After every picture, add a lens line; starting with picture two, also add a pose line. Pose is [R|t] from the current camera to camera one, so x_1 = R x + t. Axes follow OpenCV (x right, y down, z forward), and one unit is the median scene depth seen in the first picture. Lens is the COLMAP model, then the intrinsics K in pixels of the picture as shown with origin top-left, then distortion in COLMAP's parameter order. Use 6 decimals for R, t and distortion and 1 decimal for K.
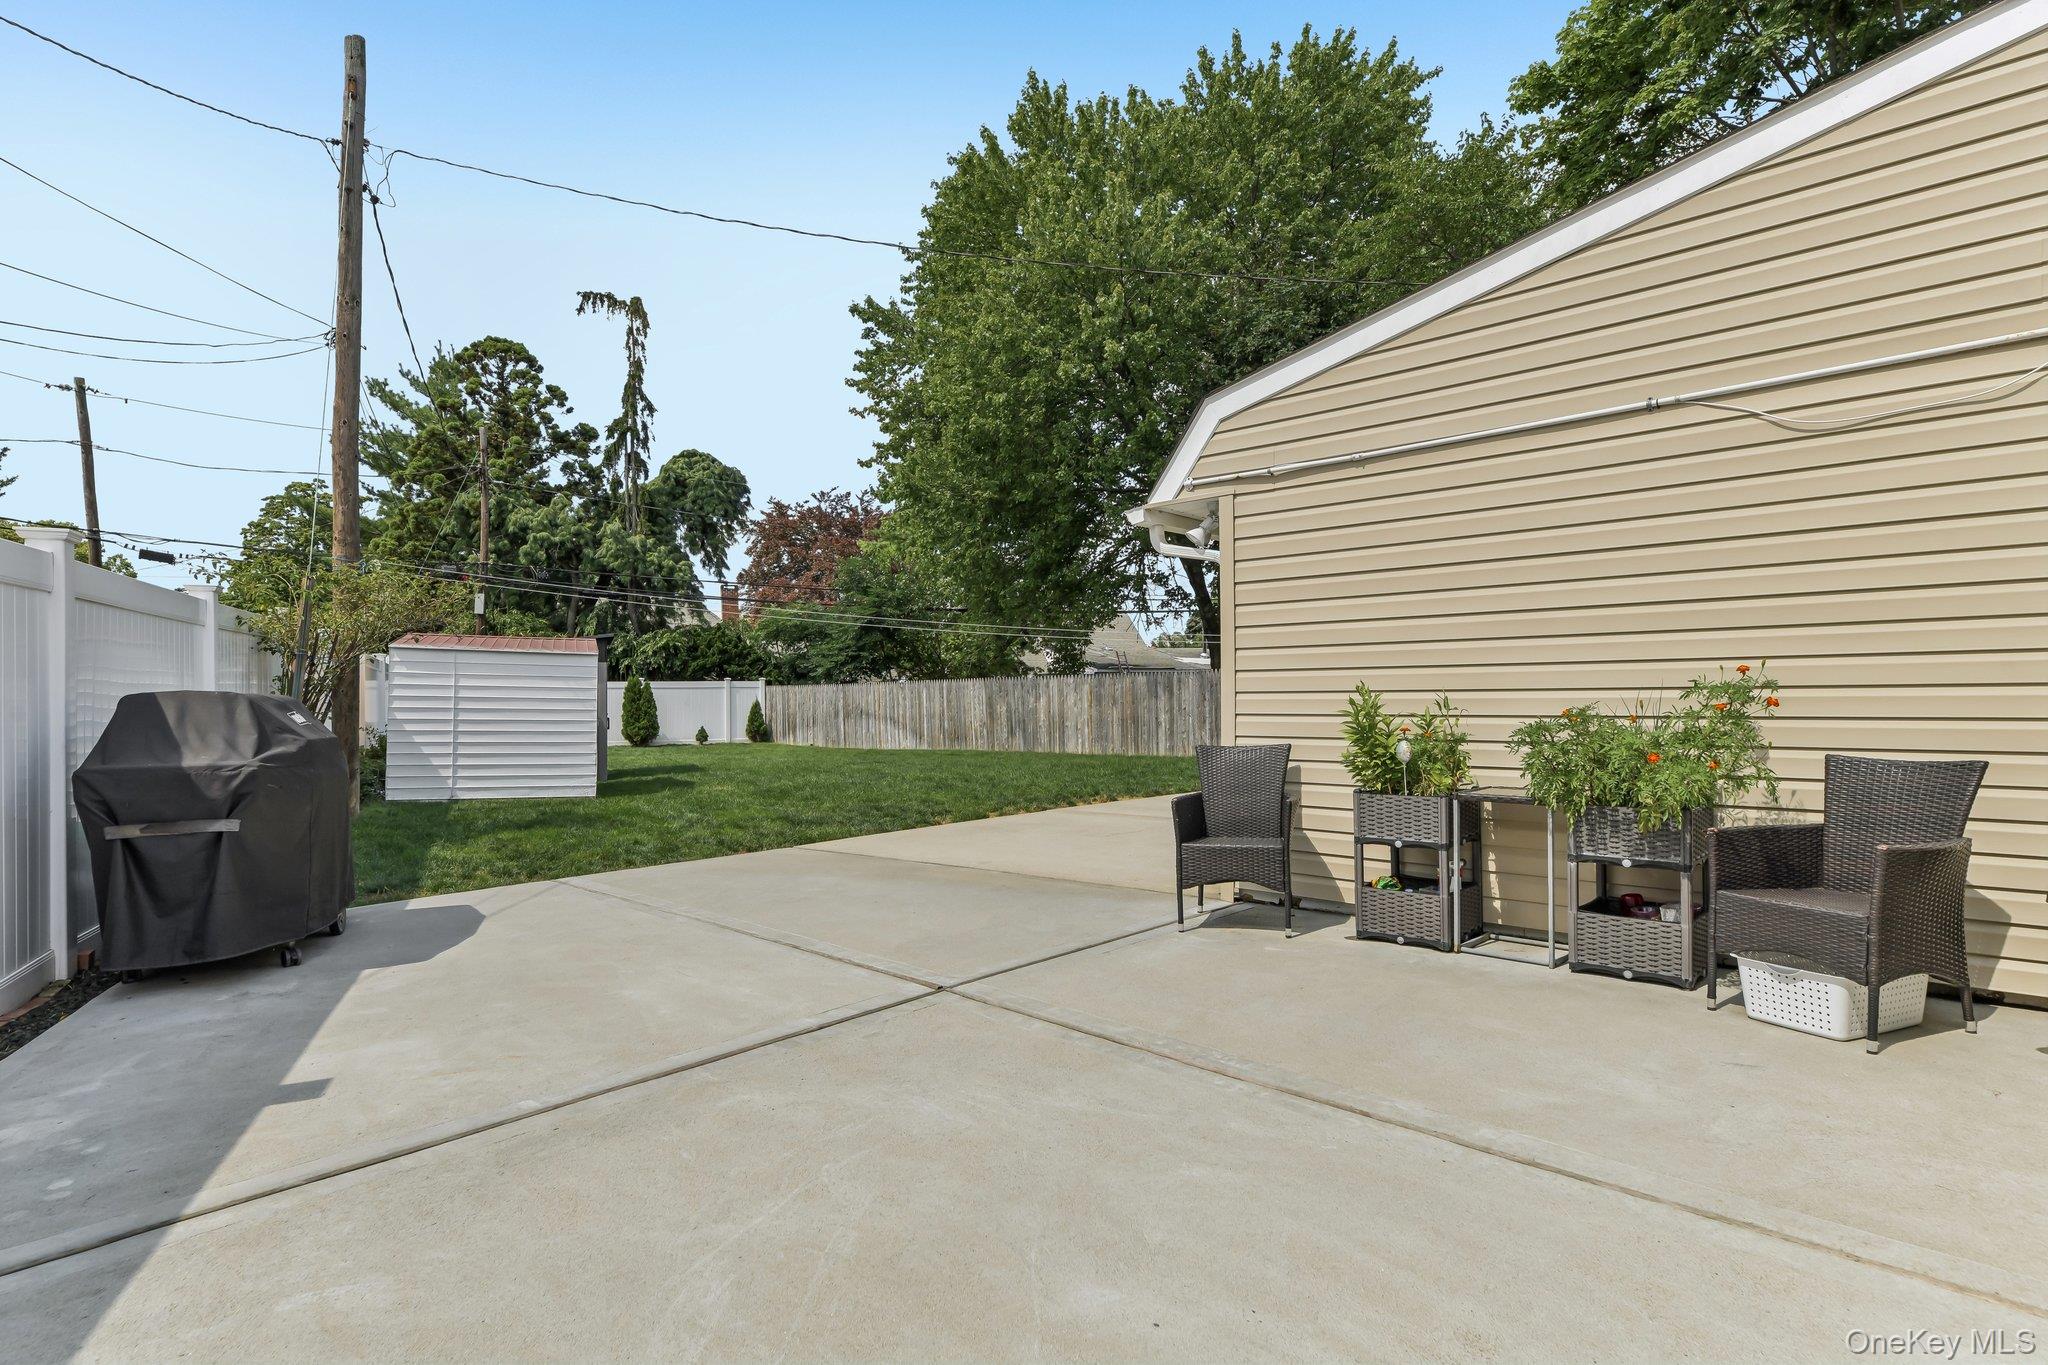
lens RADIAL K [[1087.6, 0, 1024.0], [0, 1087.6, 682.5], [0, 0, 1]] dist [0.004389, 0.000600]
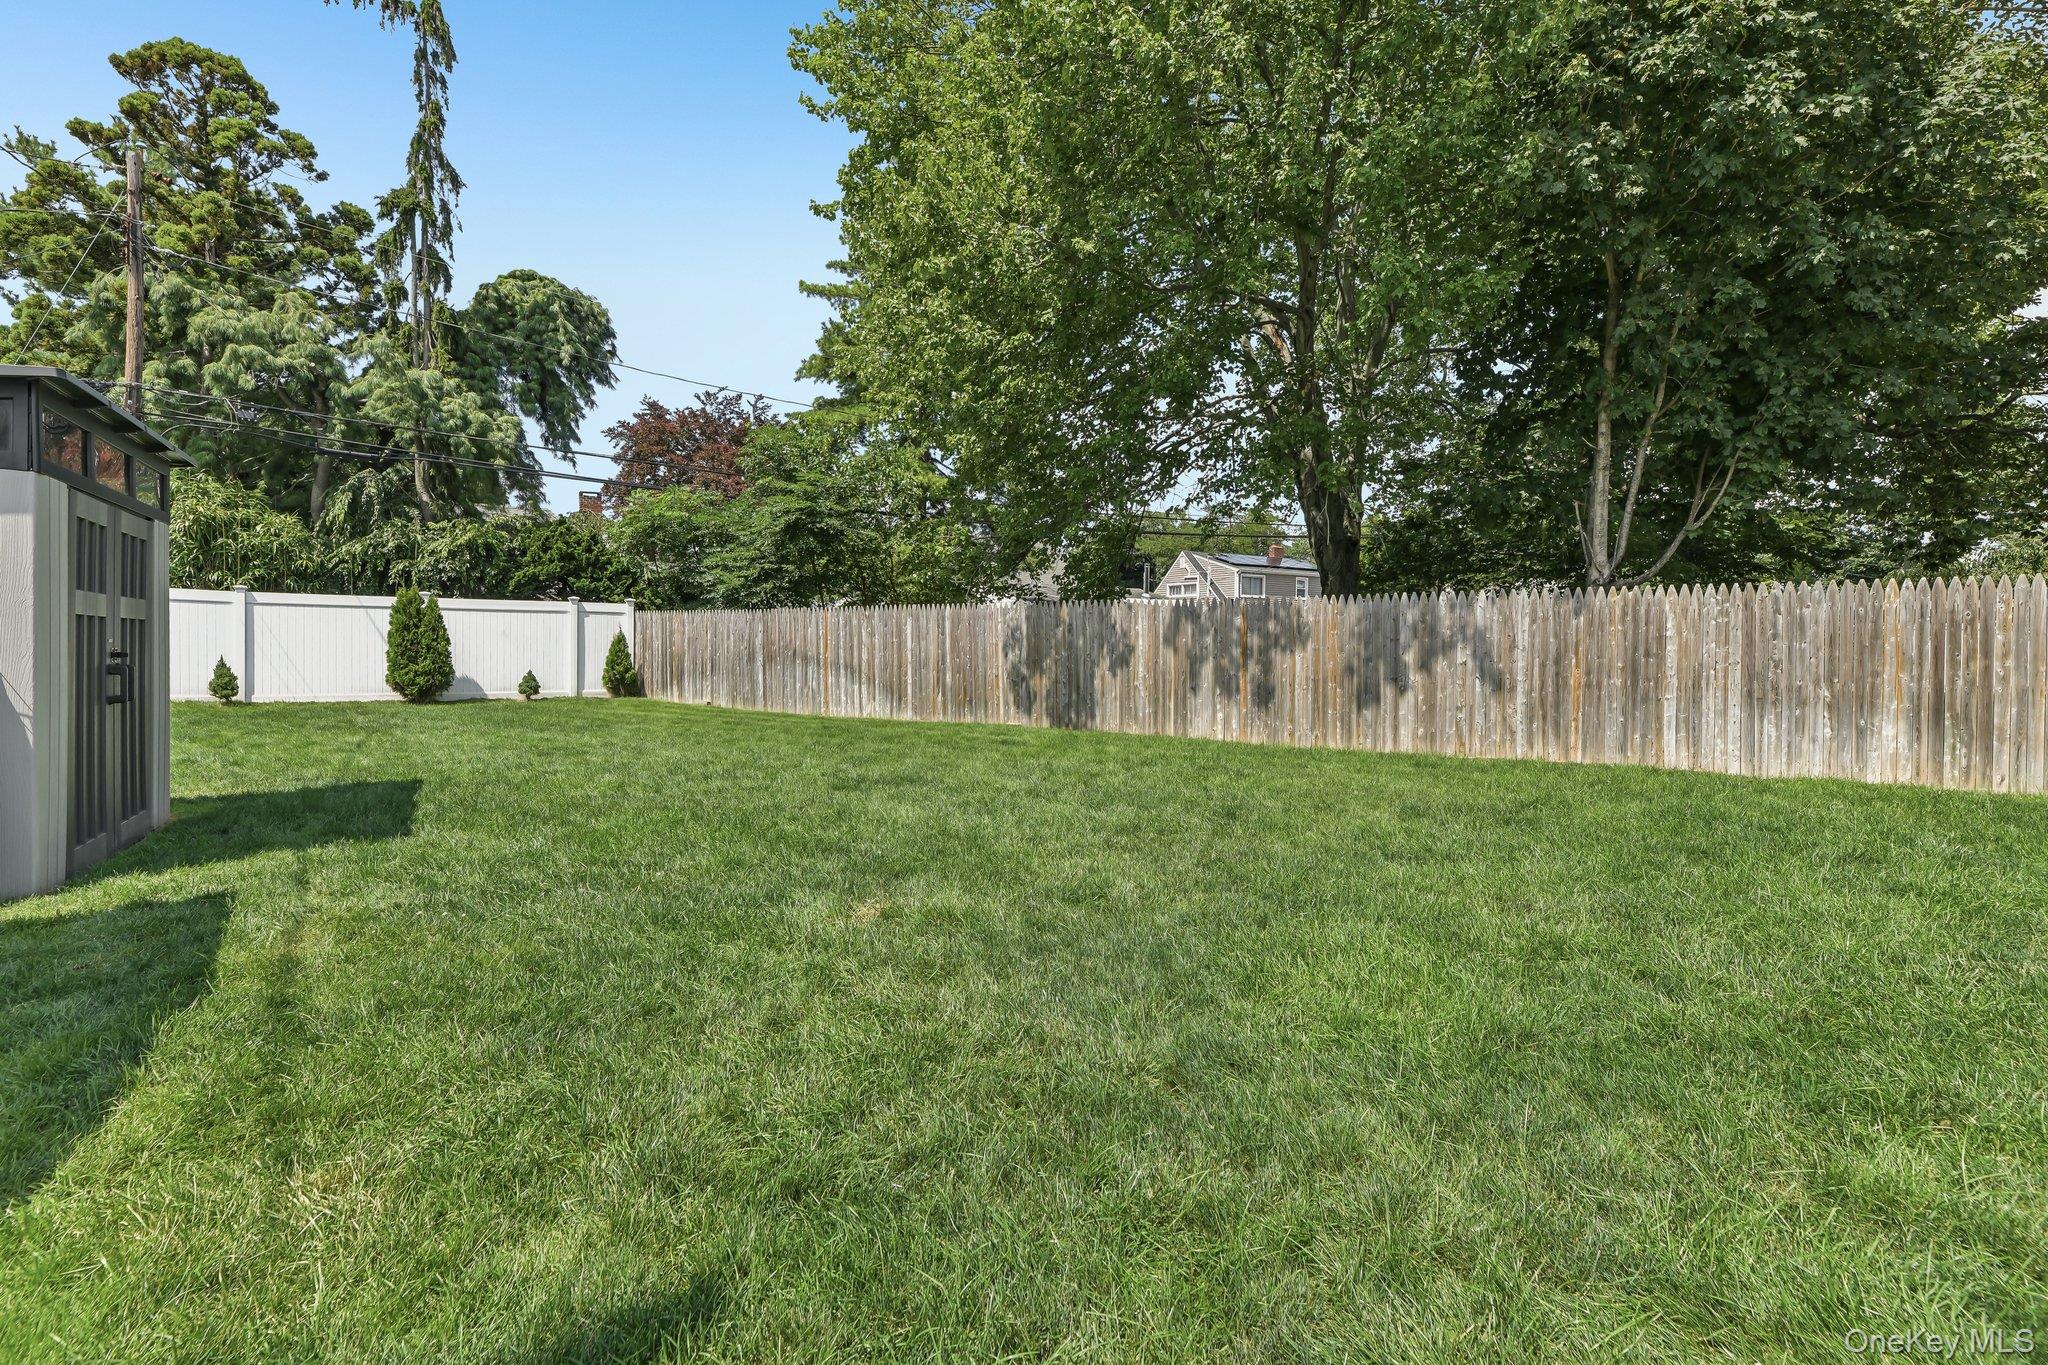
lens RADIAL K [[960.6, 0, 1016.5], [0, 960.6, 658.9], [0, 0, 1]] dist [0.001236, -0.000721]
pose [[0.989514, 0.019063, 0.143172, -0.089008], [-0.023758, 0.999232, 0.031153, 0.008262], [-0.142469, -0.034228, 0.989207, 0.379650]]
